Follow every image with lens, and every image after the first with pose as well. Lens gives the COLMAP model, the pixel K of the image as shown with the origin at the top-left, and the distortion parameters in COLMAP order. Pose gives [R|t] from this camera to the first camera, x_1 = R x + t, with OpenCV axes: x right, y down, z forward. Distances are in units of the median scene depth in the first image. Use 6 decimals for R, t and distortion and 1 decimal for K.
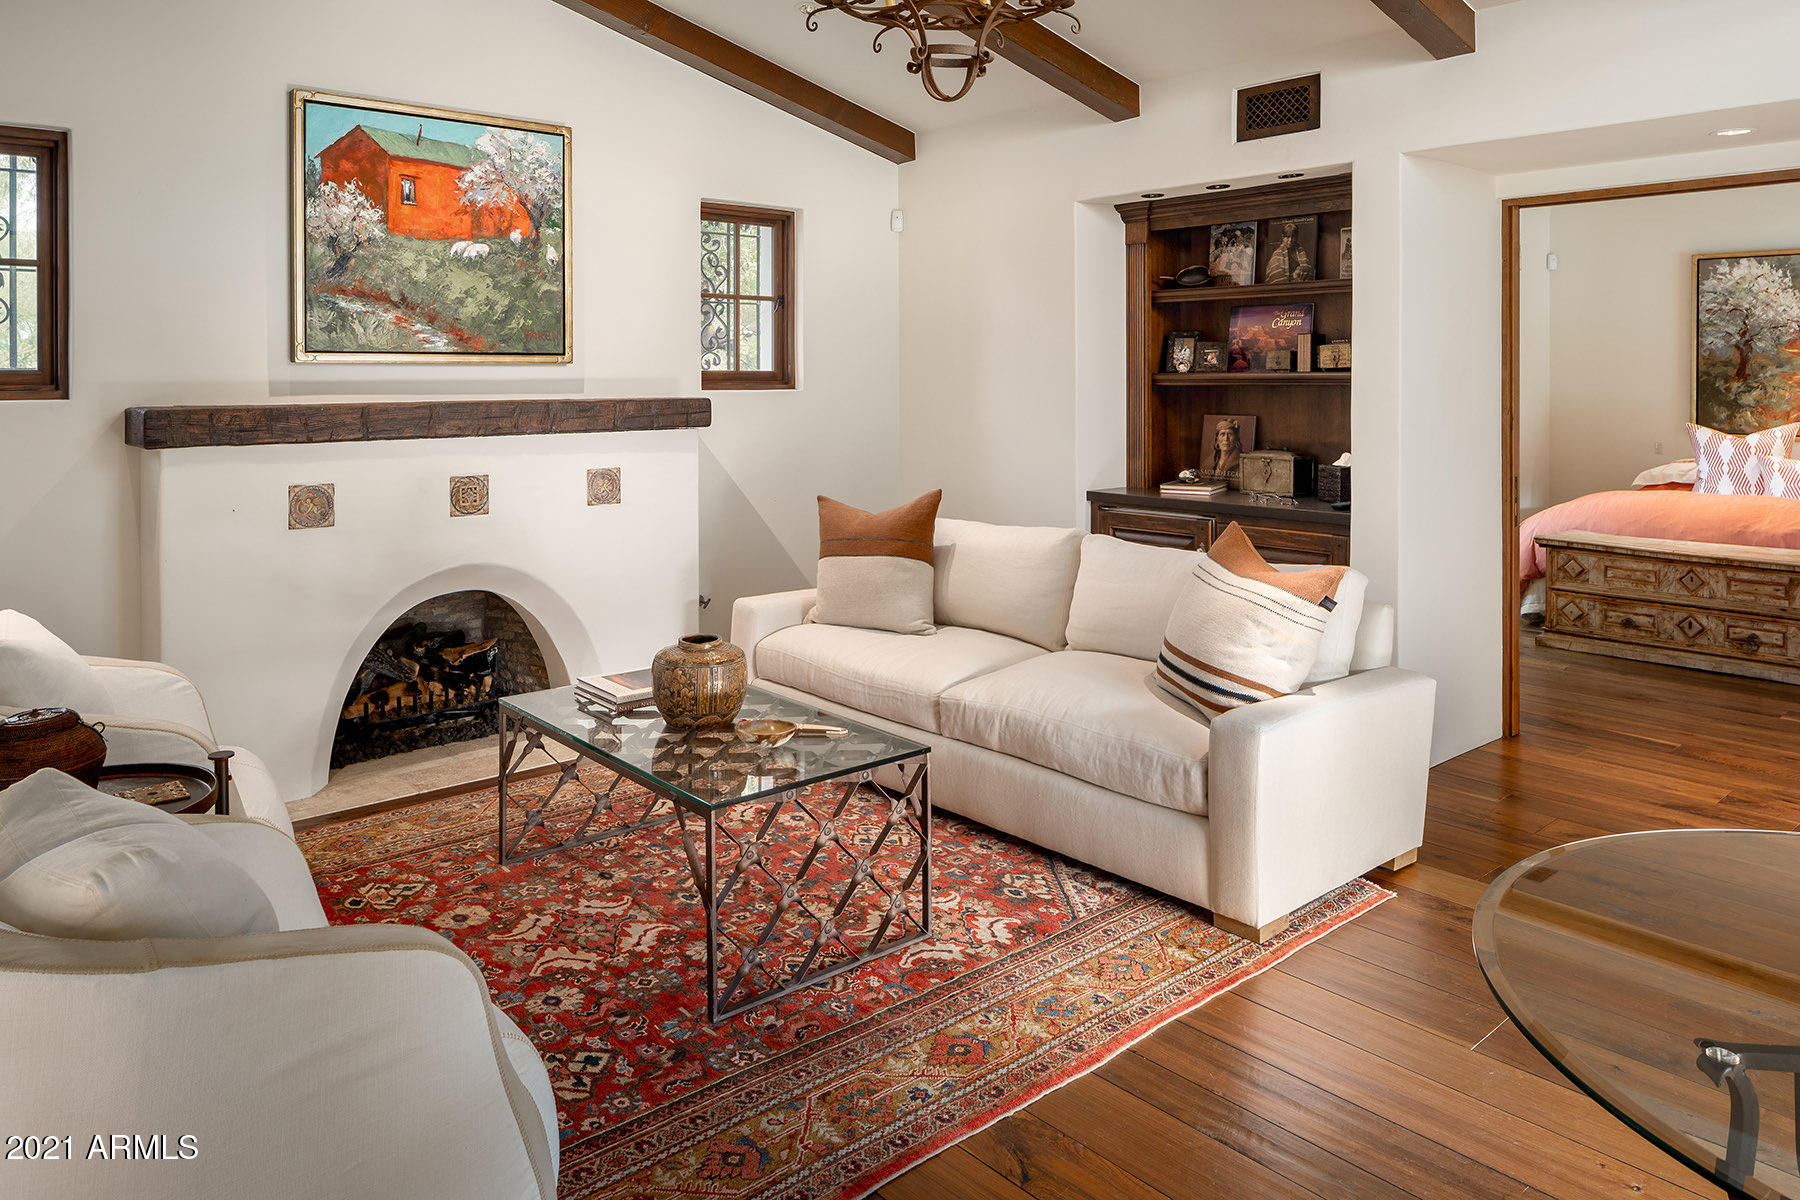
lens RADIAL K [[1244.7, 0, 900.5], [0, 1244.7, 396.3], [0, 0, 1]] dist [0.001002, 0.002027]
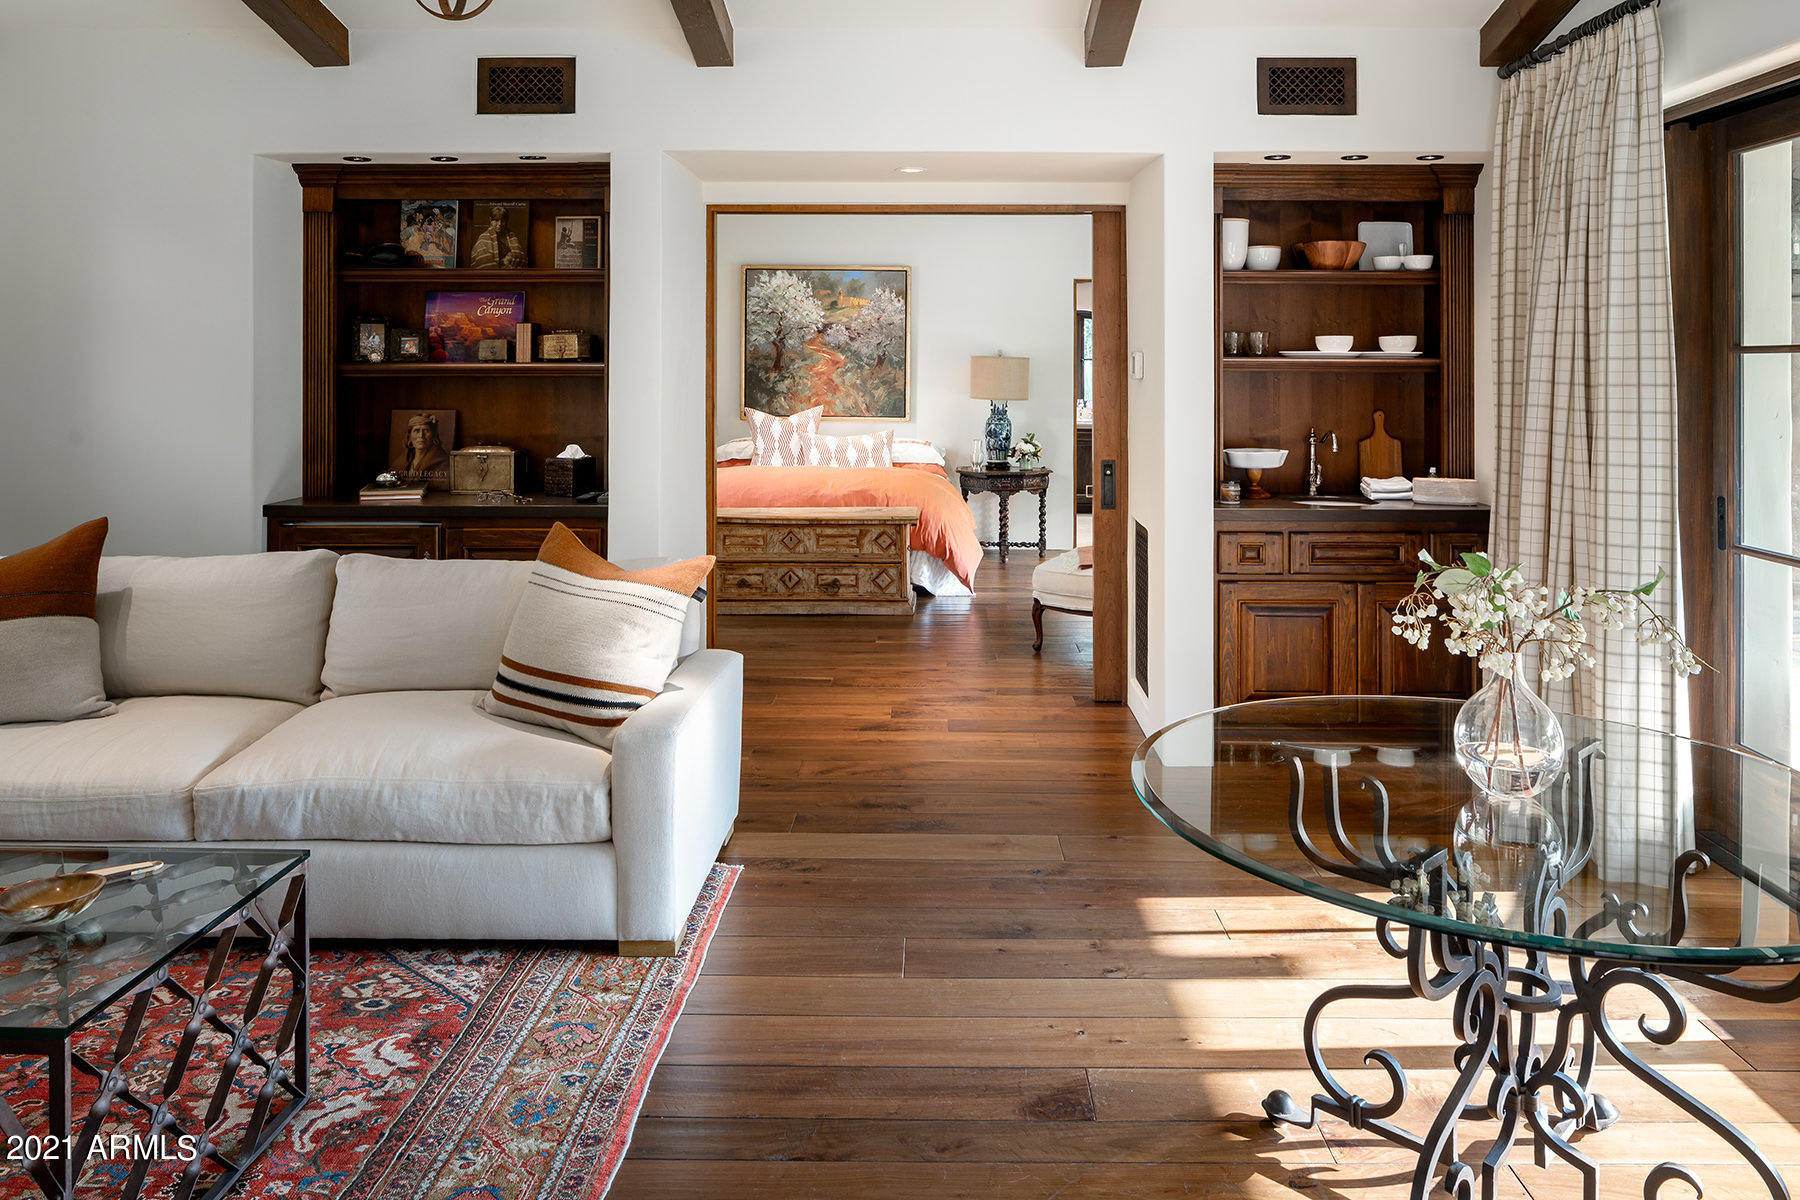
lens RADIAL K [[1248.4, 0, 905.6], [0, 1248.4, 371.6], [0, 0, 1]] dist [-0.004494, 0.003503]
pose [[0.668223, -0.000120, 0.743961, -0.207068], [0.009736, 0.999916, -0.008583, -0.001449], [-0.743897, 0.012978, 0.668168, 0.145594]]
